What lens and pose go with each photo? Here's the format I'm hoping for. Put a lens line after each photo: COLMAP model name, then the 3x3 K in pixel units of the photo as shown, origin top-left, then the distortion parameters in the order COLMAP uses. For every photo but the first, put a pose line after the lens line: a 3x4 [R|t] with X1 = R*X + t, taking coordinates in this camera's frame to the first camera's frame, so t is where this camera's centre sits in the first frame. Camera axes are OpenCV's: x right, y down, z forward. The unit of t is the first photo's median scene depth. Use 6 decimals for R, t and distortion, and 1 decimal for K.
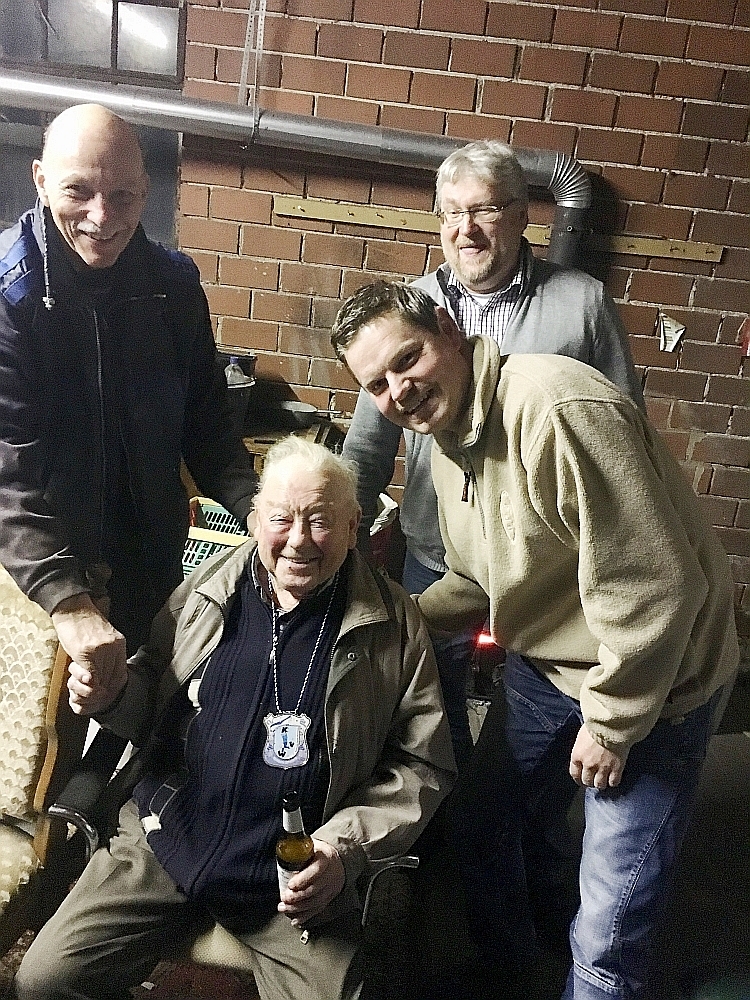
lens RADIAL K [[861.4, 0, 381.8], [0, 861.4, 500.7], [0, 0, 1]] dist [0.090350, -0.125052]
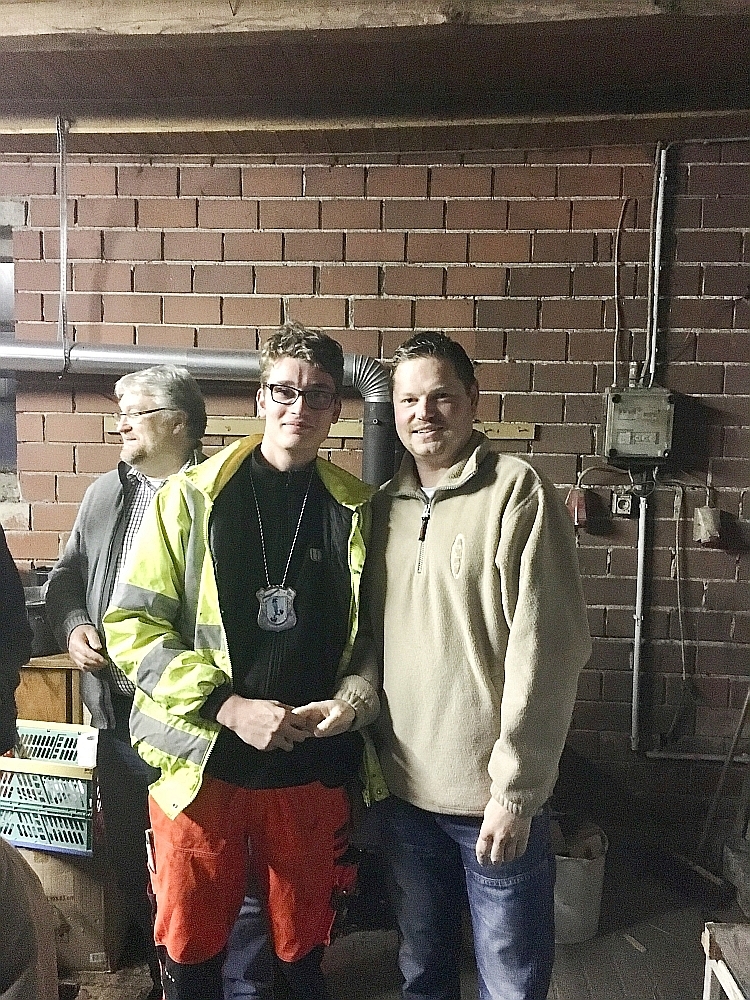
lens RADIAL K [[861.4, 0, 378.9], [0, 861.4, 500.9], [0, 0, 1]] dist [0.090350, -0.125052]
pose [[0.995663, -0.090704, -0.020683, 0.225488], [0.083544, 0.969552, -0.230192, 0.017441], [0.040933, 0.227466, 0.972925, 0.019413]]
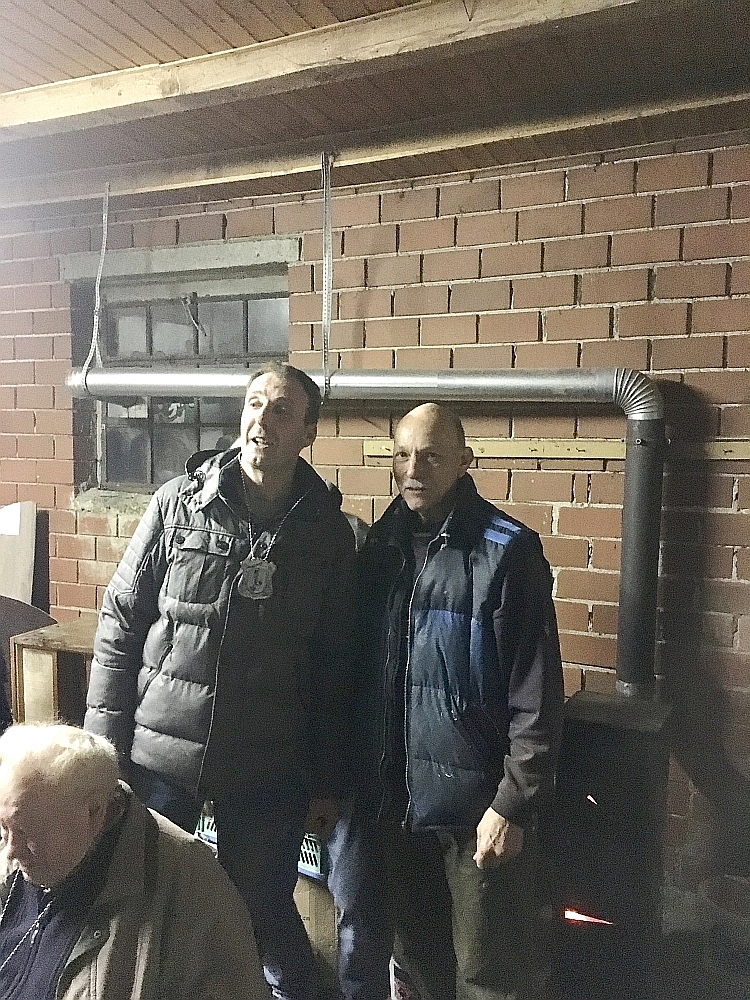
lens RADIAL K [[861.4, 0, 373.6], [0, 861.4, 500.6], [0, 0, 1]] dist [0.090350, -0.125052]
pose [[0.925228, -0.078936, -0.371109, 0.284265], [-0.020893, 0.966034, -0.257569, -0.004926], [0.378835, 0.246063, 0.892153, 0.078125]]
